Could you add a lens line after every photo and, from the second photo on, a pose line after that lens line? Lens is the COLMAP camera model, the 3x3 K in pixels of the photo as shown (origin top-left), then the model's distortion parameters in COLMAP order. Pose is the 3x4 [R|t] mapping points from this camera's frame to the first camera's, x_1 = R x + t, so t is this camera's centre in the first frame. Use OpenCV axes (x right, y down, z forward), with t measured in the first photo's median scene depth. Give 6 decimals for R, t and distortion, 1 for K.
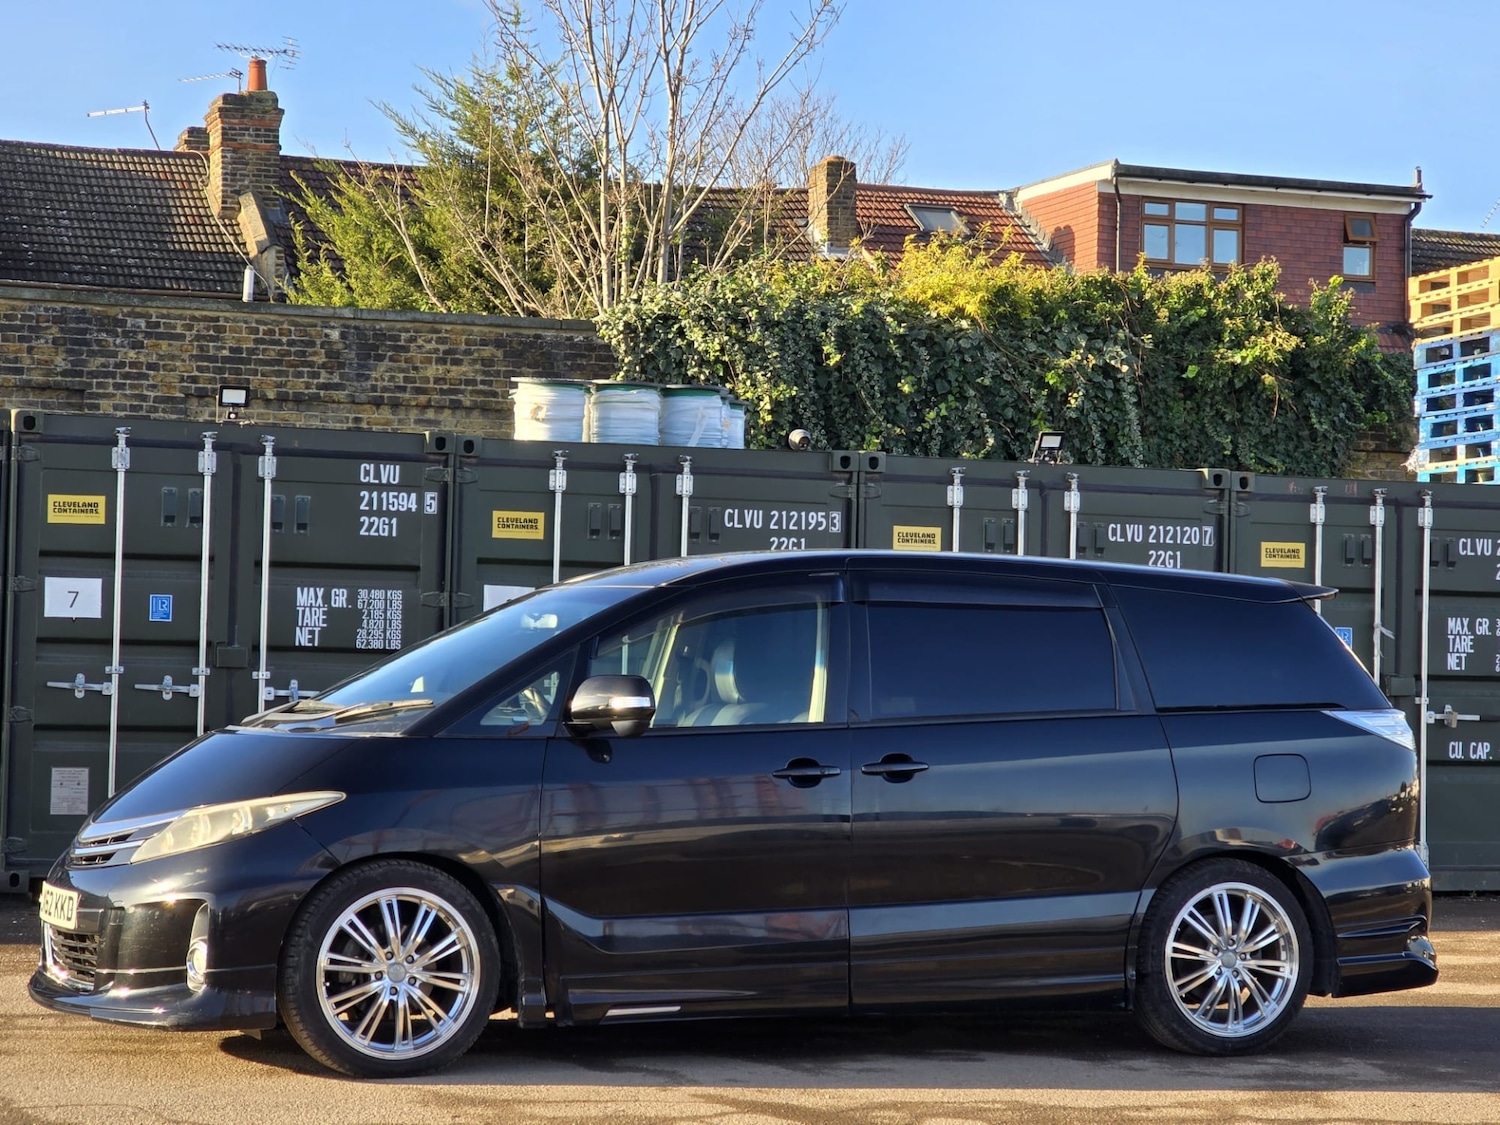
lens RADIAL K [[4209.2, 0, 750.0], [0, 4209.2, 562.5], [0, 0, 1]] dist [-1.229227, 27.946150]
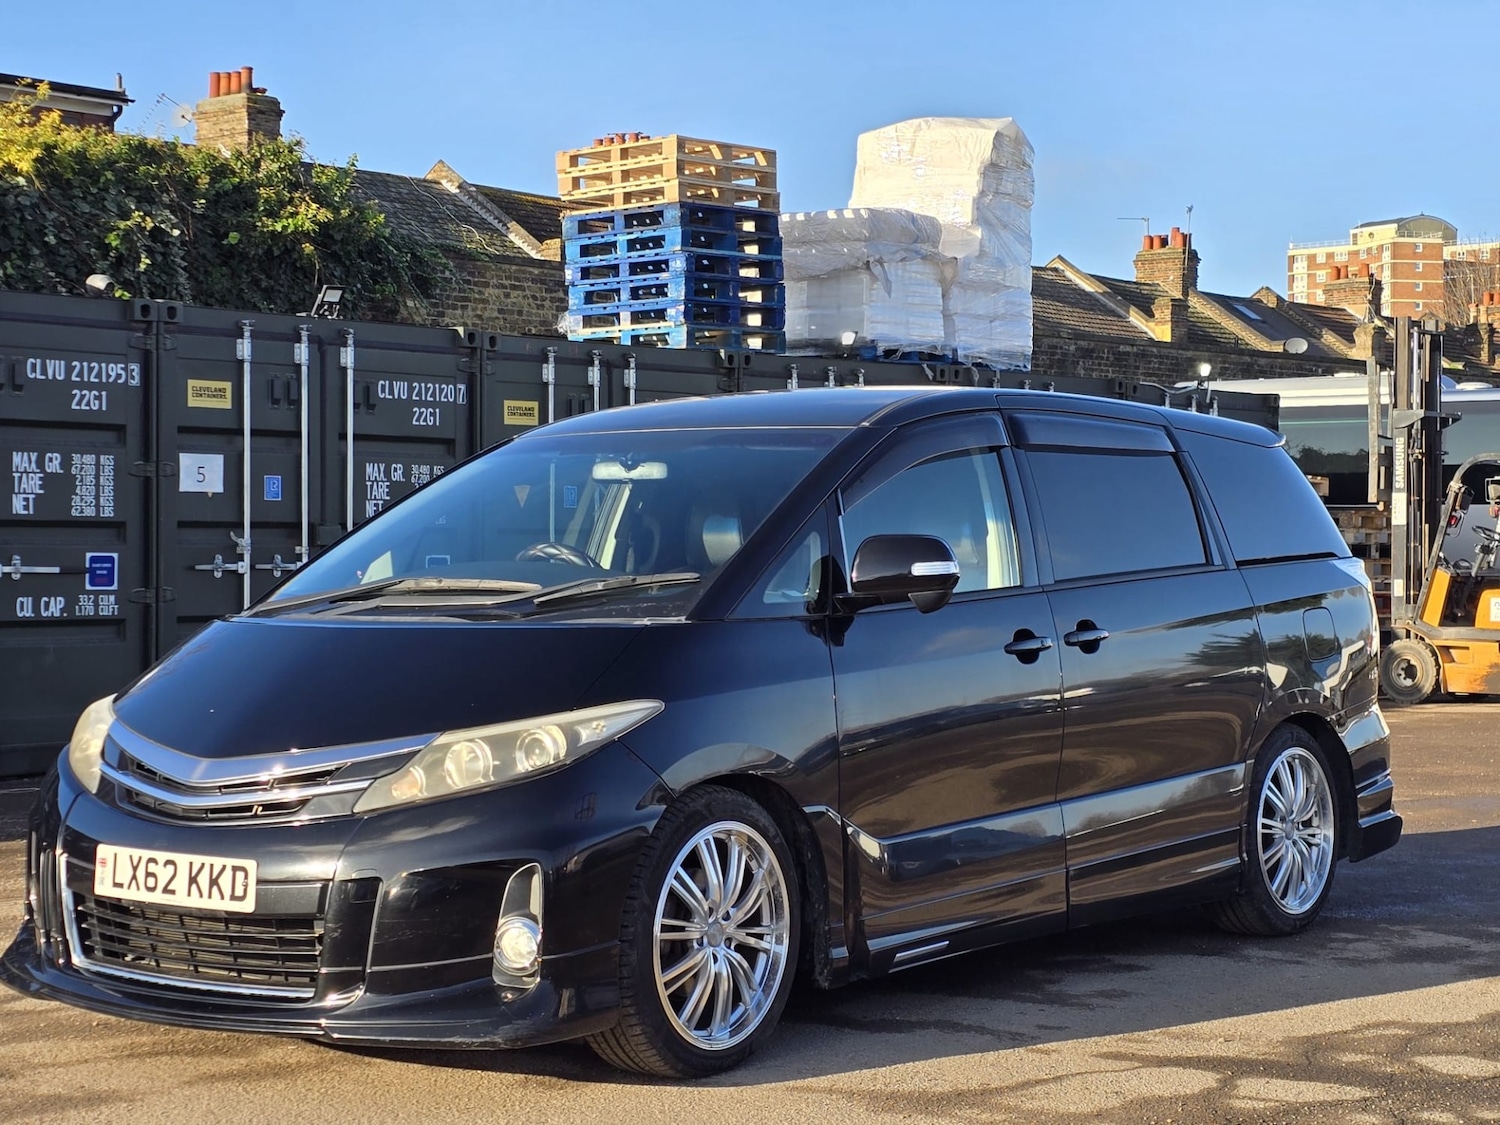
lens RADIAL K [[3003.3, 0, 750.0], [0, 3003.3, 562.5], [0, 0, 1]] dist [0.071715, -0.007601]
pose [[0.809621, -0.023202, 0.586494, -0.256240], [0.000933, 0.999268, 0.038244, 0.006561], [-0.586952, -0.030416, 0.809050, 0.357675]]
